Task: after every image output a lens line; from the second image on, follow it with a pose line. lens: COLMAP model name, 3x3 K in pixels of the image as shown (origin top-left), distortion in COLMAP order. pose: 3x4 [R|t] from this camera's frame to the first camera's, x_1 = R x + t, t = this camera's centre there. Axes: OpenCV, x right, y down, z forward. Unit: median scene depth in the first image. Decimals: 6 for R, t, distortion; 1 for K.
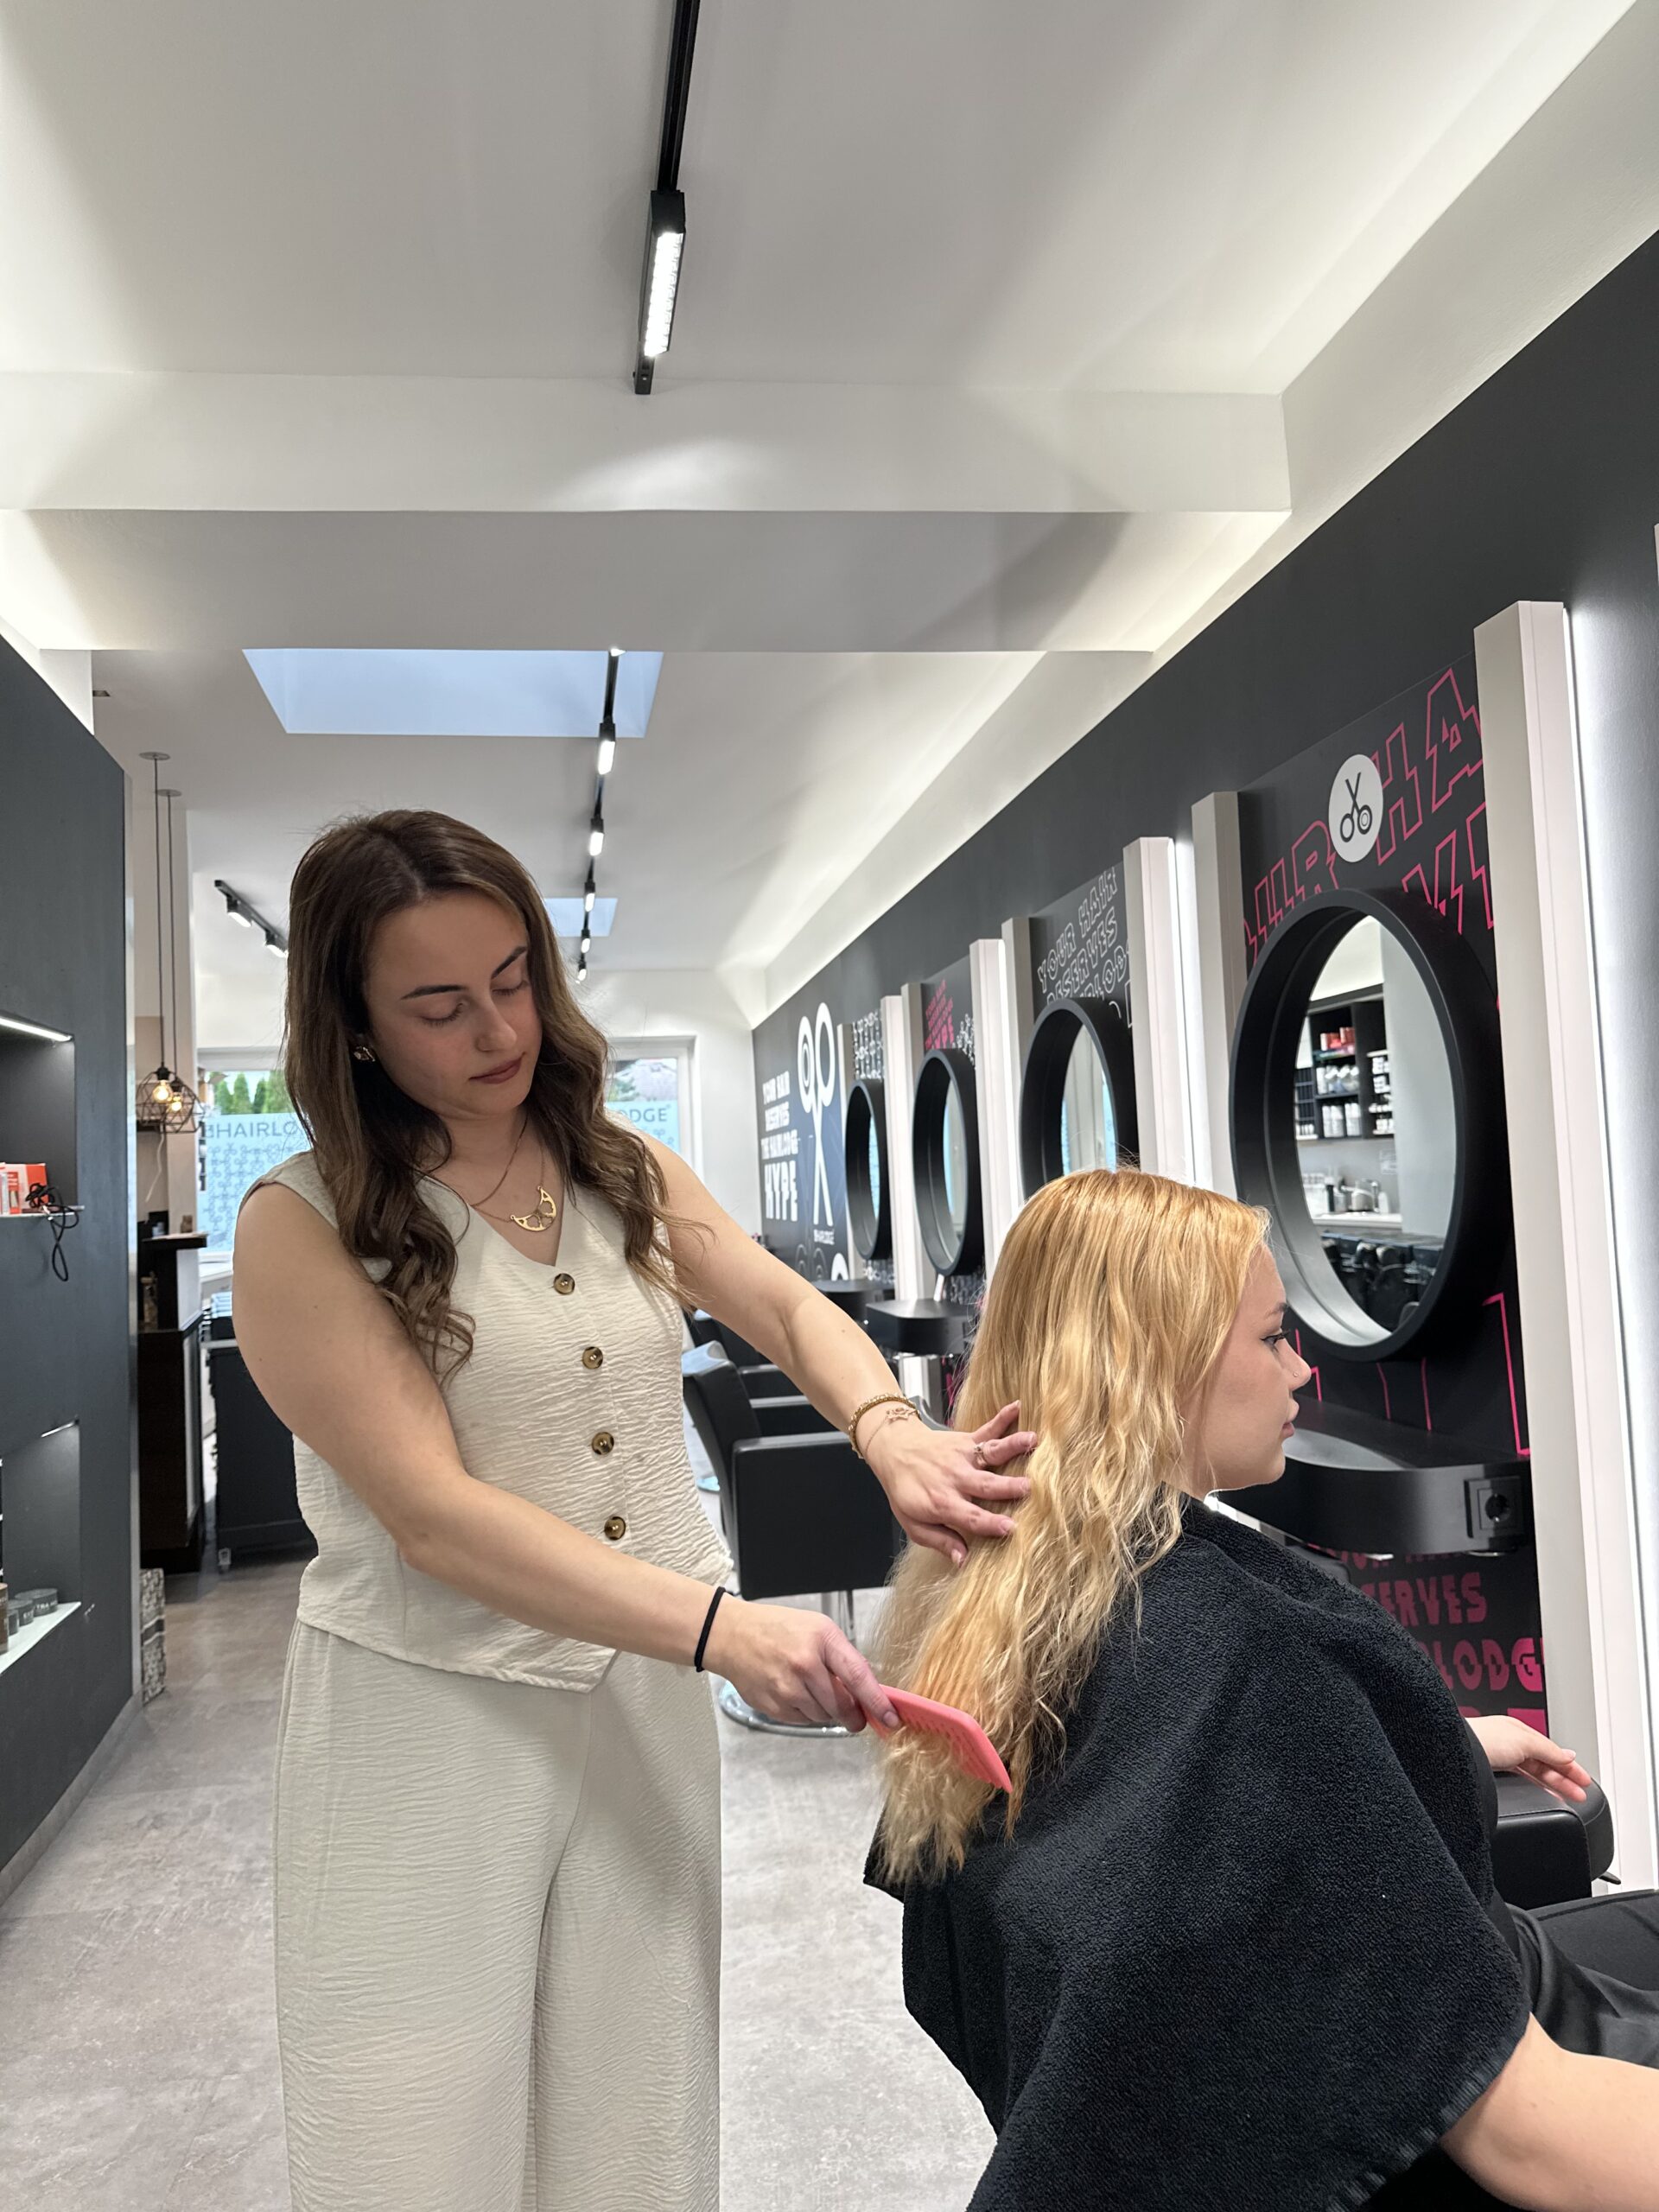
lens RADIAL K [[1557.3, 0, 828.4], [0, 1557.3, 1100.0], [0, 0, 1]] dist [0.016358, -0.007257]
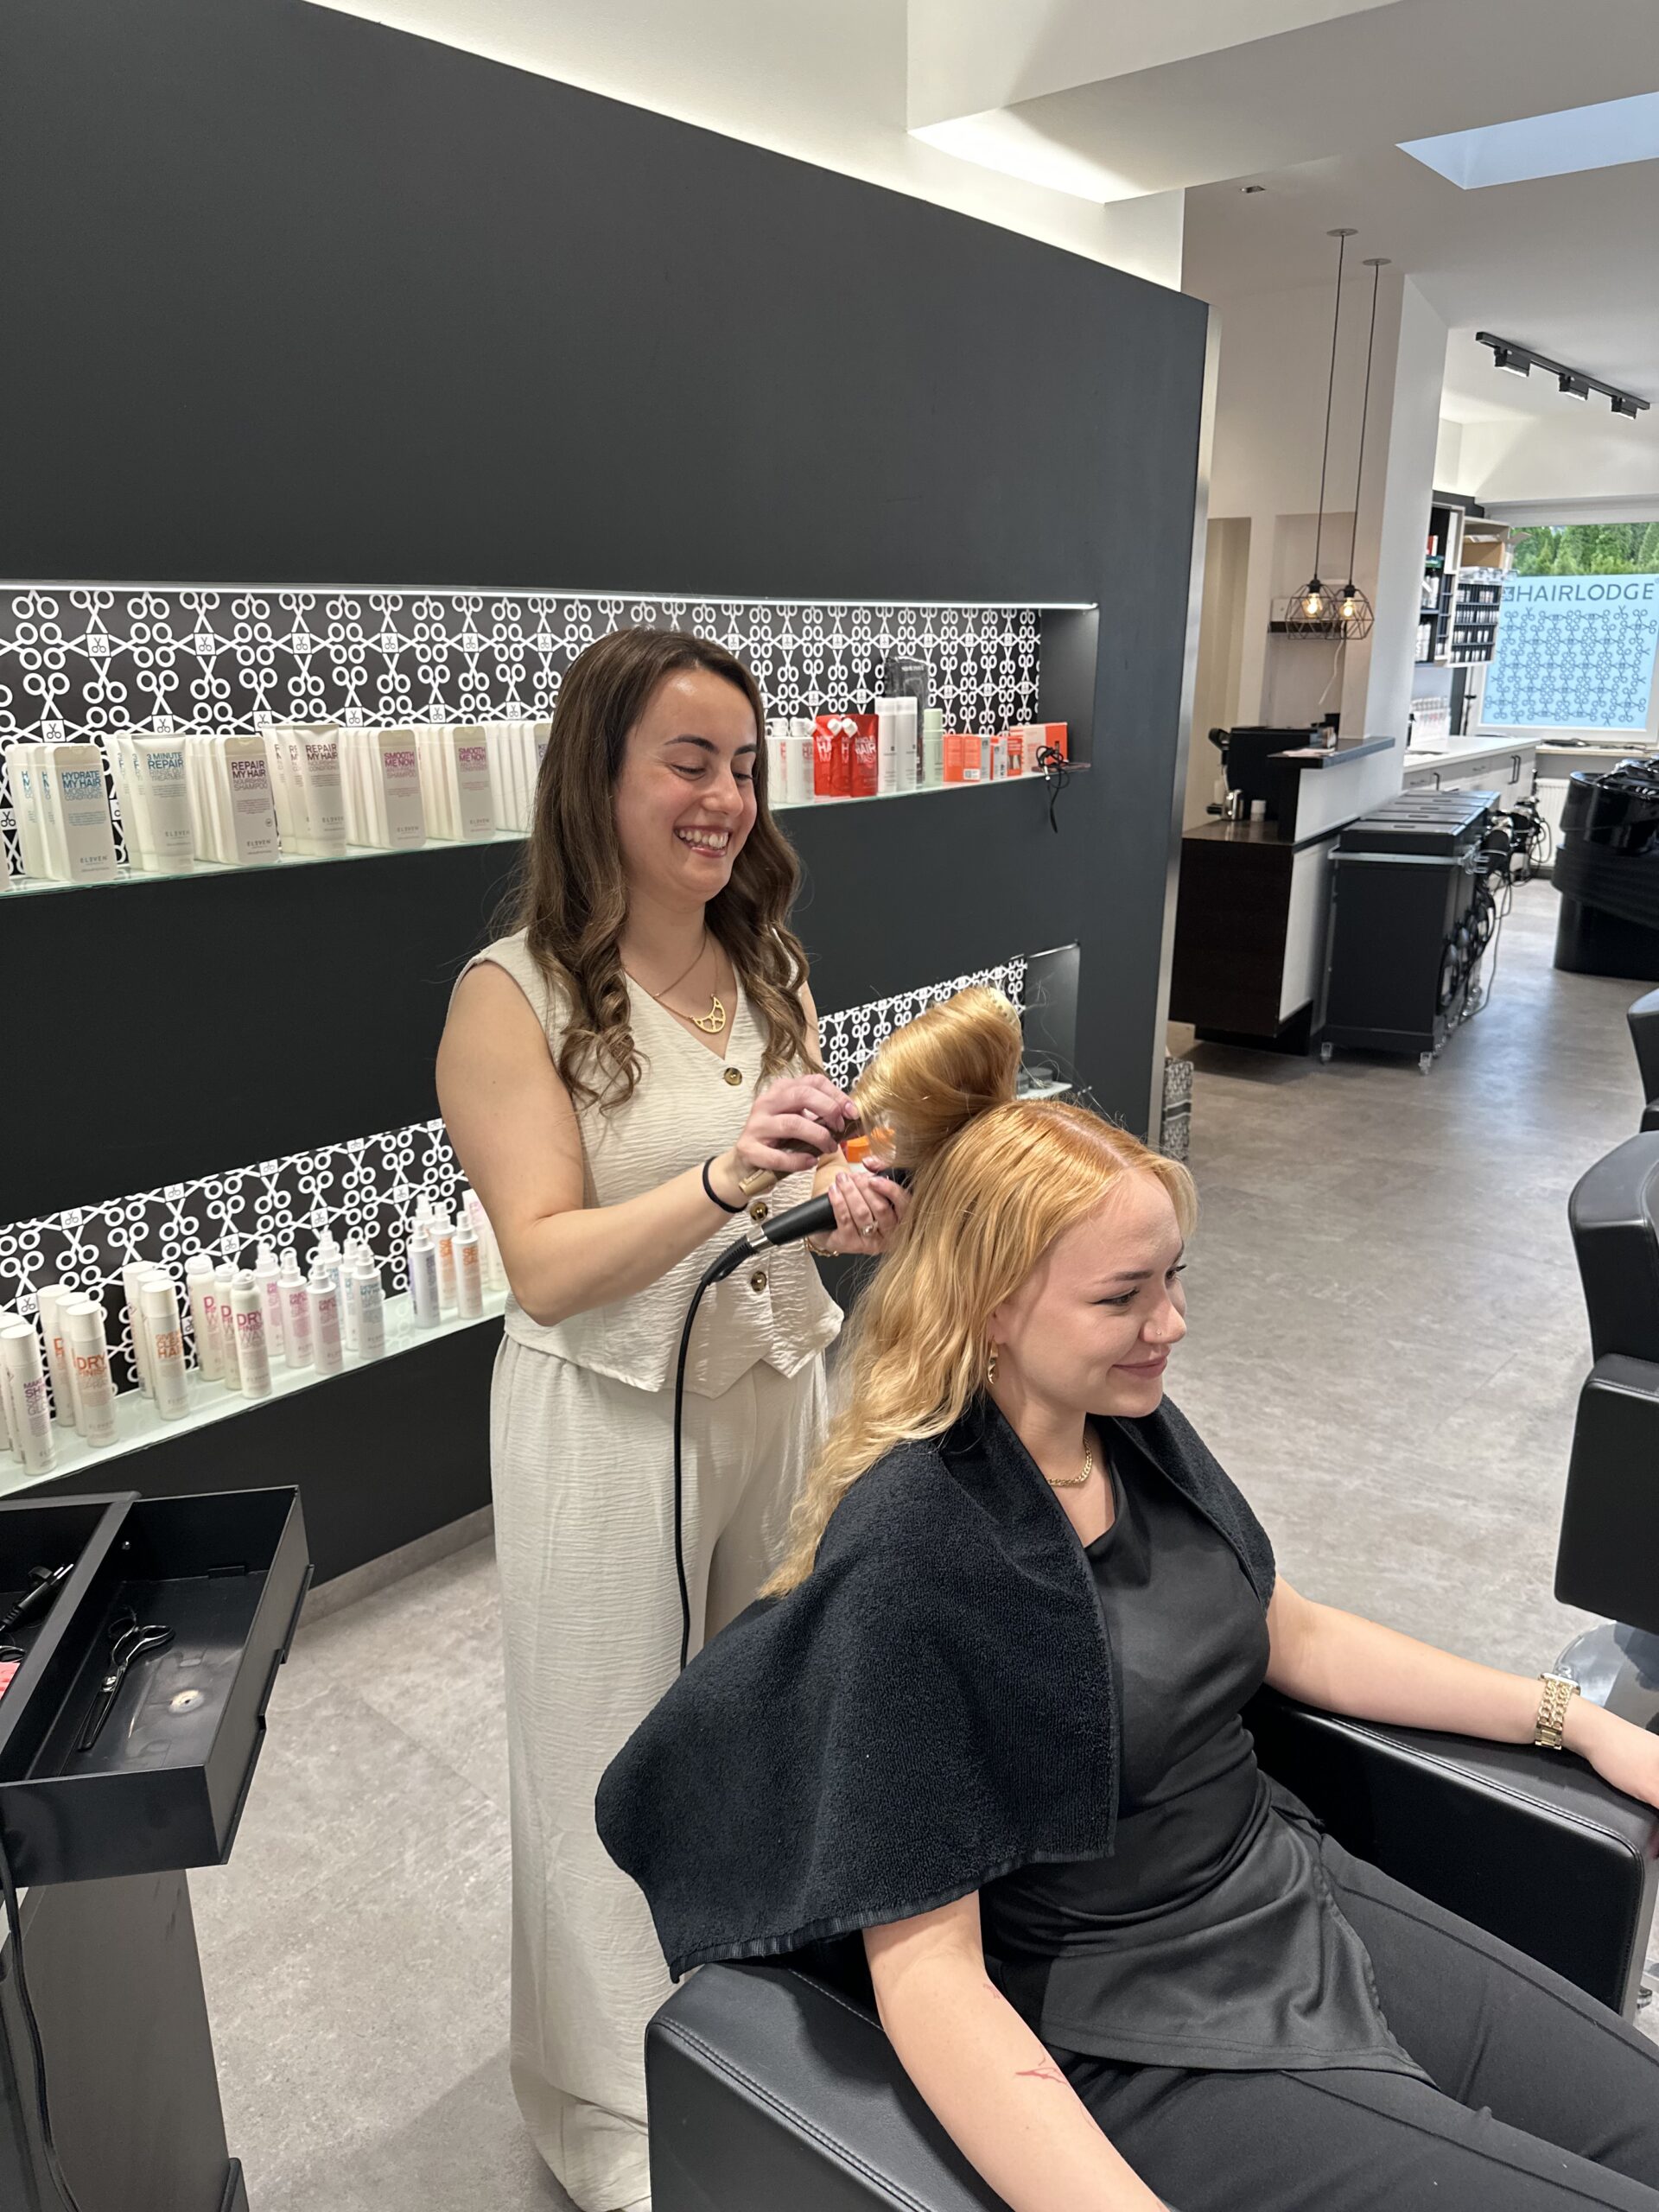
lens RADIAL K [[1542.5, 0, 819.3], [0, 1542.5, 1106.1], [0, 0, 1]] dist [0.097875, -0.160832]
pose [[0.658026, 0.258069, -0.707391, 0.175903], [0.014246, 0.935001, 0.354358, -0.069004], [0.752861, -0.243254, 0.611578, 0.052746]]
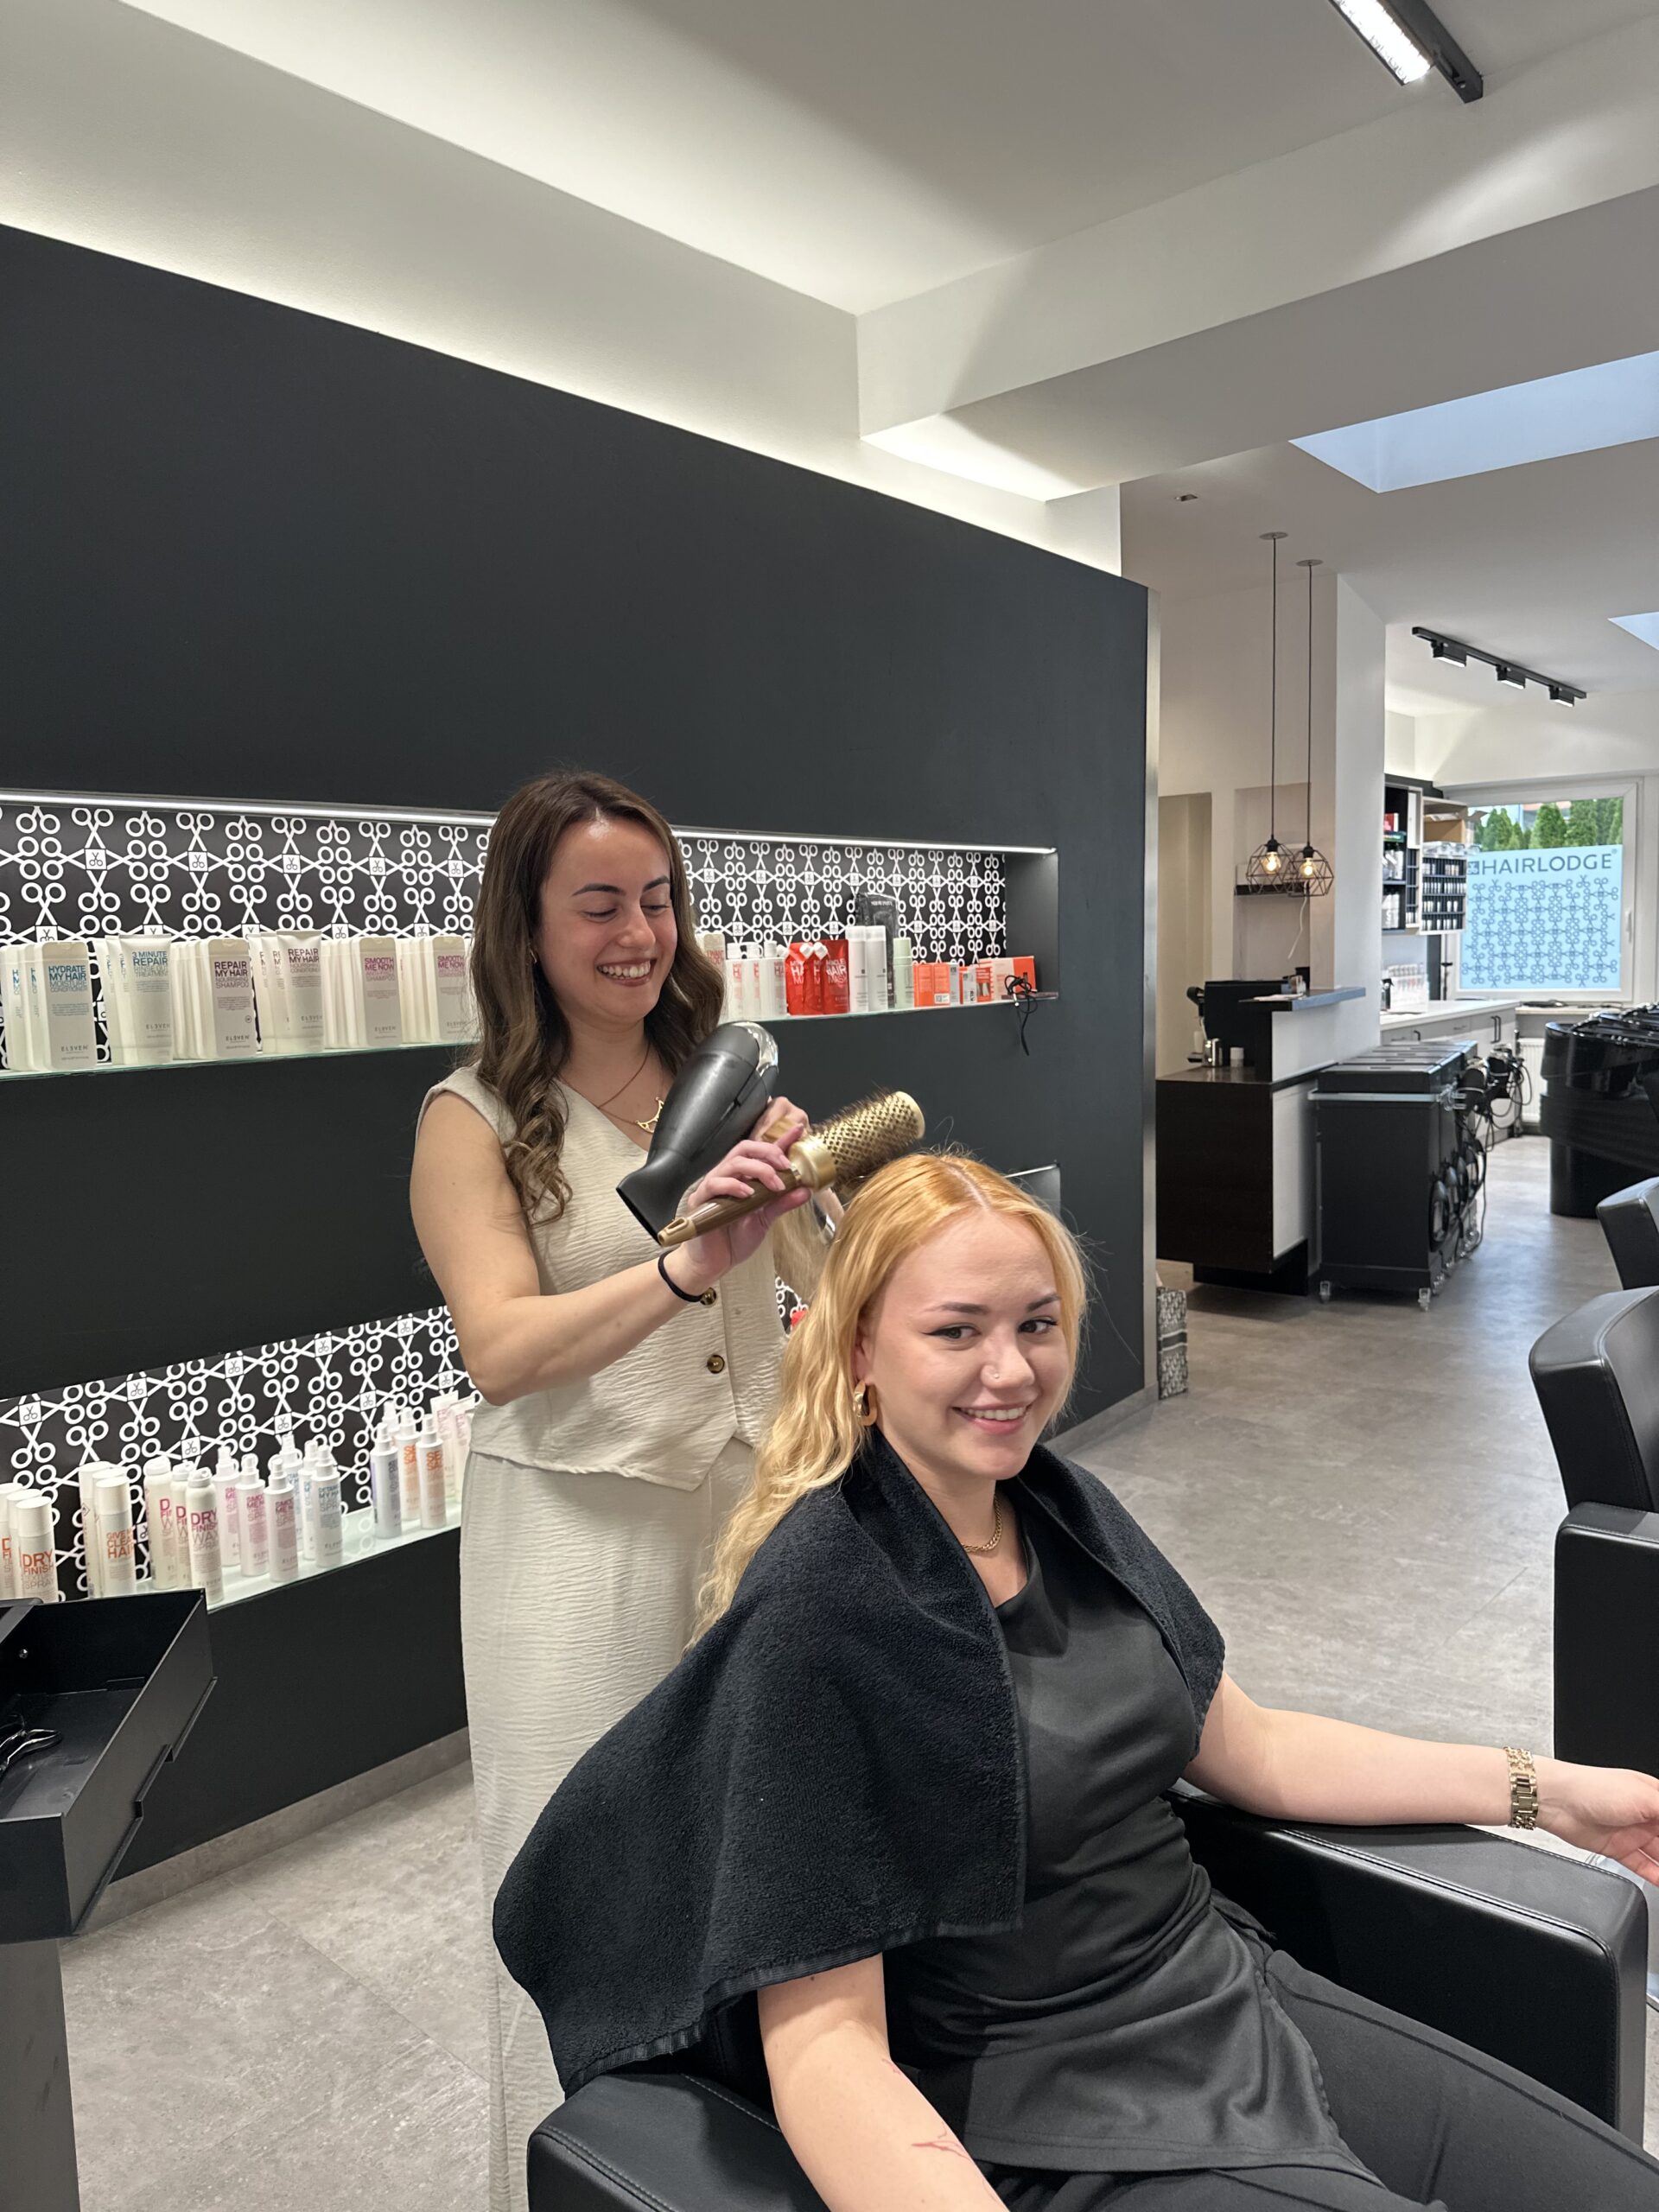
lens RADIAL K [[1557.3, 0, 828.4], [0, 1557.3, 1100.0], [0, 0, 1]] dist [0.016358, -0.007257]
pose [[0.657227, 0.103597, -0.746539, 0.199834], [0.036280, 0.985012, 0.168630, -0.036998], [0.752819, -0.137913, 0.643617, 0.054517]]
